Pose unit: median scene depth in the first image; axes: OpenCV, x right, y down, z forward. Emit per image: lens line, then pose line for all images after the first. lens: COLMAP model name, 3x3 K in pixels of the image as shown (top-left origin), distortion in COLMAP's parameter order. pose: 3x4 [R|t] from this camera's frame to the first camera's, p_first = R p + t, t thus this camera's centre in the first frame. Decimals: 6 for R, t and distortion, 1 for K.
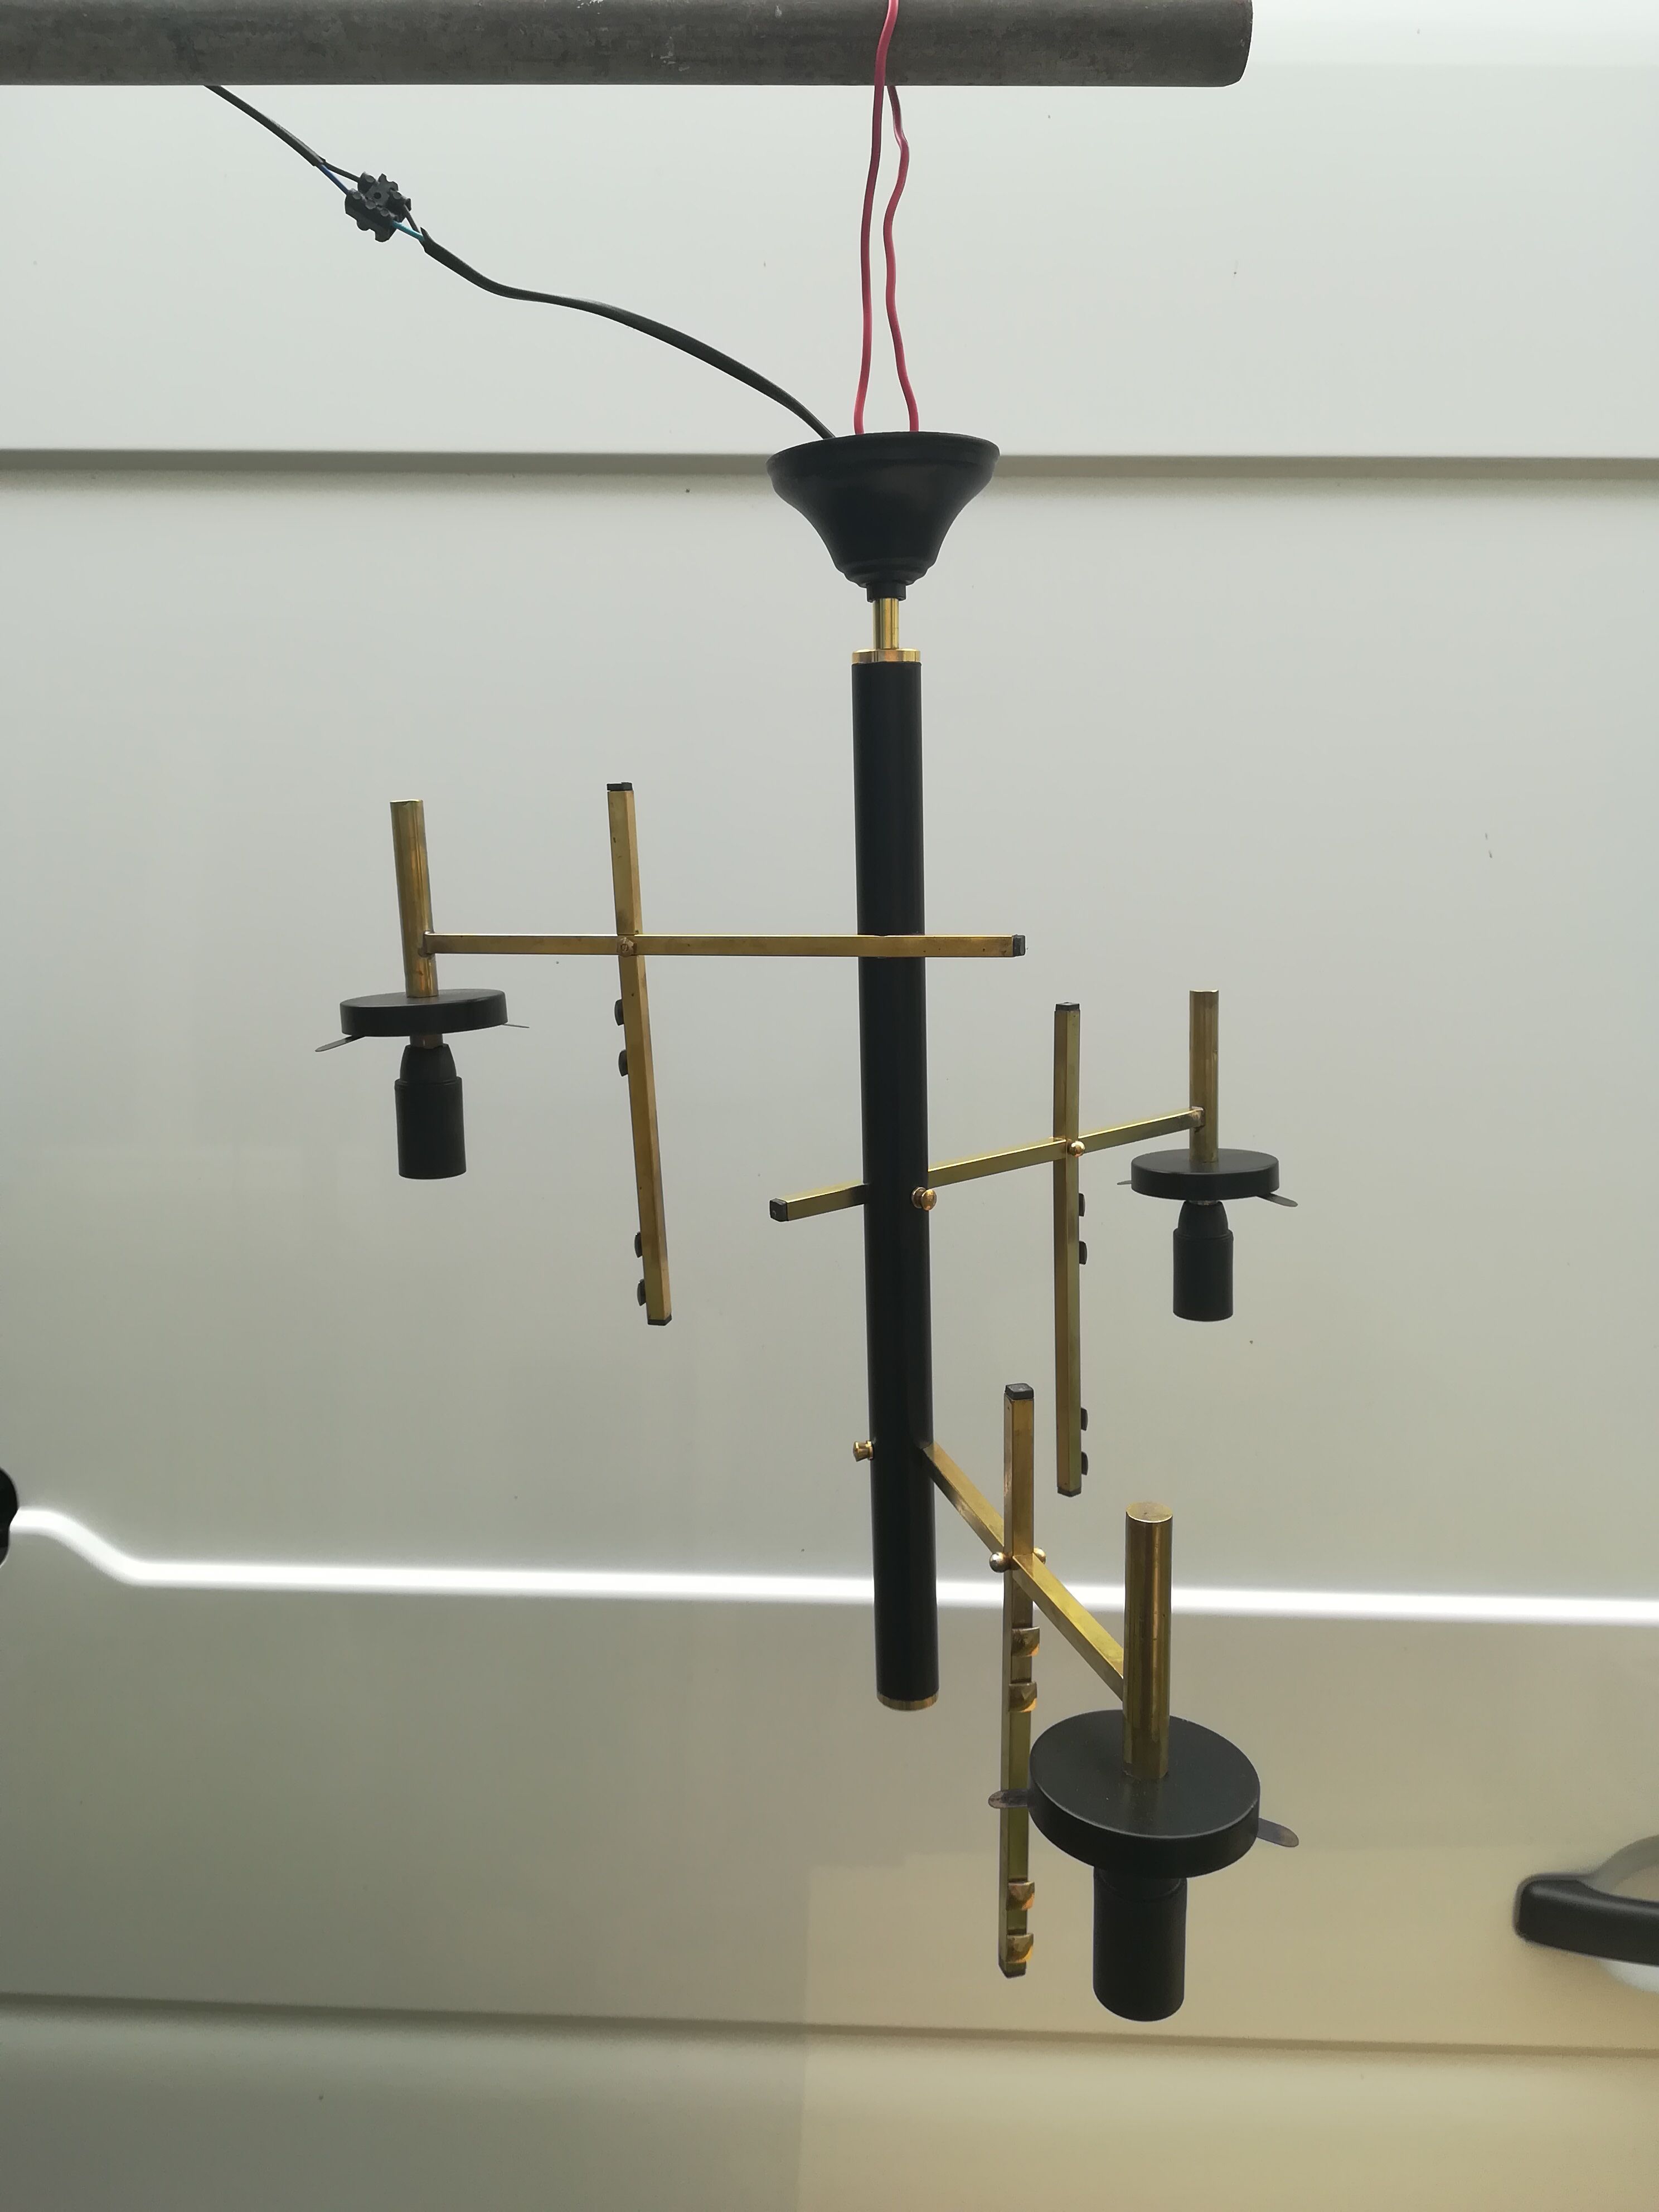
lens RADIAL K [[1691.9, 0, 829.0], [0, 1691.9, 1106.2], [0, 0, 1]] dist [0.057442, -0.064044]
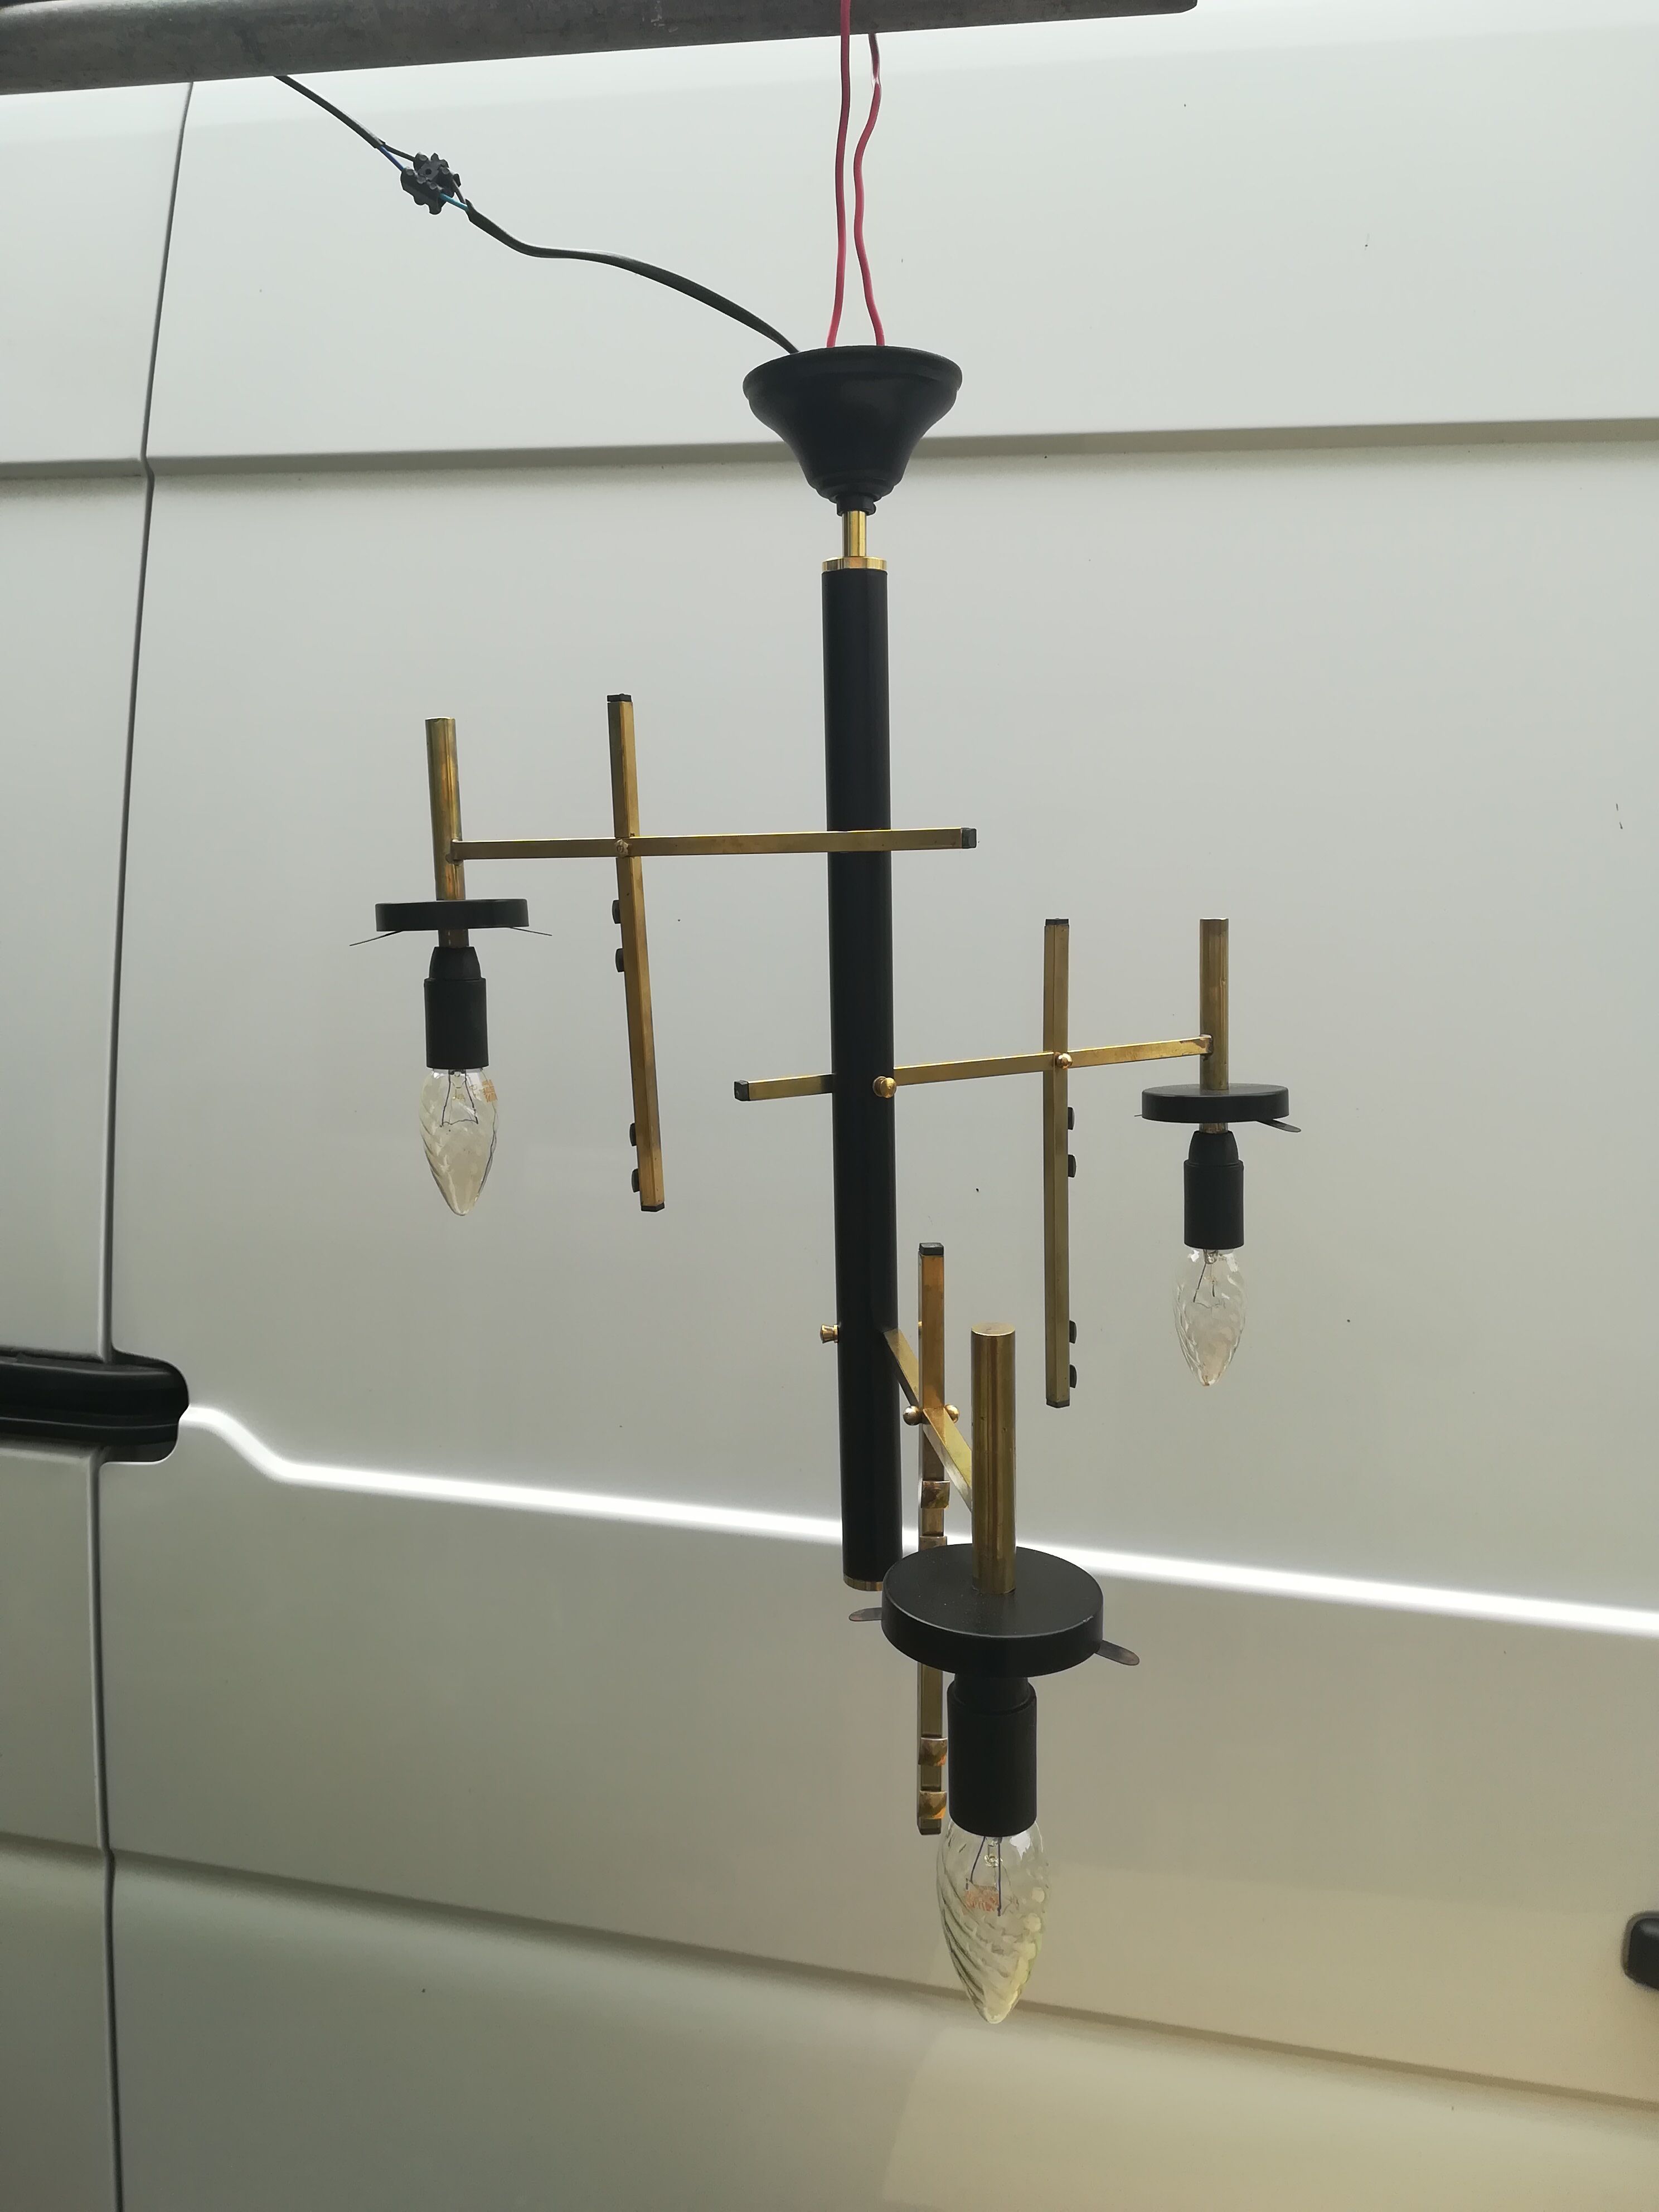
lens RADIAL K [[1691.9, 0, 811.7], [0, 1691.9, 1097.8], [0, 0, 1]] dist [0.057442, -0.064044]
pose [[0.988817, 0.028404, -0.146404, 0.159170], [-0.033954, 0.998791, -0.035550, 0.096940], [0.145217, 0.040123, 0.988586, -0.035572]]
